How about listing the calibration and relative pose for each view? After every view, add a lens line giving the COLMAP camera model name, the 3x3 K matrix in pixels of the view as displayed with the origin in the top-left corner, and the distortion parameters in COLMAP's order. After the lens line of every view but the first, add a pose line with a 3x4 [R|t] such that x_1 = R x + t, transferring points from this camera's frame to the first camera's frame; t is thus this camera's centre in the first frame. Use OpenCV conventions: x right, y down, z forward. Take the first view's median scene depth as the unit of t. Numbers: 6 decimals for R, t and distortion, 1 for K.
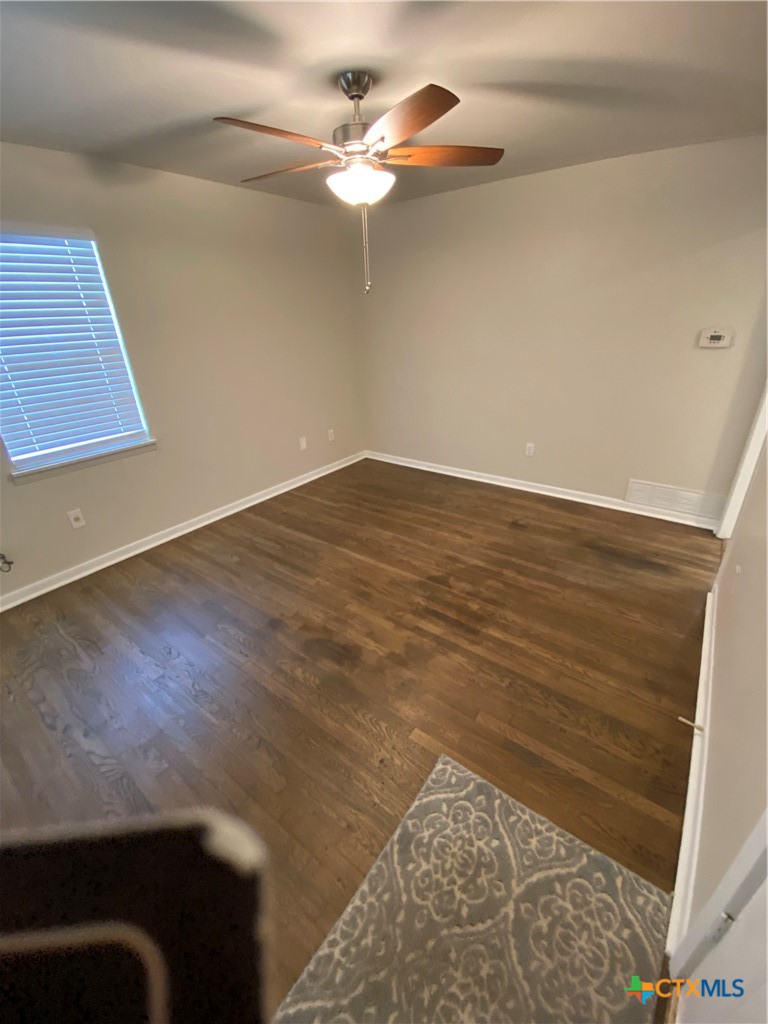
lens RADIAL K [[418.3, 0, 381.8], [0, 418.3, 510.4], [0, 0, 1]] dist [0.027378, -0.020555]
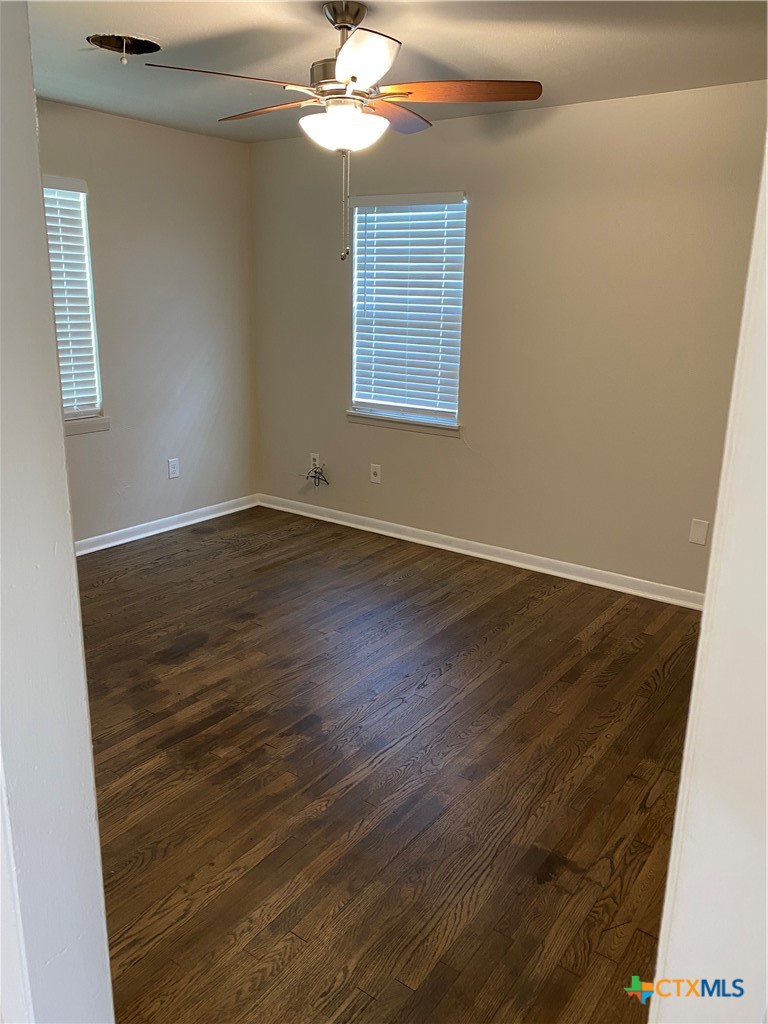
lens RADIAL K [[755.0, 0, 384.0], [0, 755.0, 512.0], [0, 0, 1]] dist [0.003490, -0.000201]
pose [[0.033474, 0.318184, -0.947438, 1.036142], [-0.445302, 0.853423, 0.270878, -0.412850], [0.894754, 0.412829, 0.170256, 0.805731]]
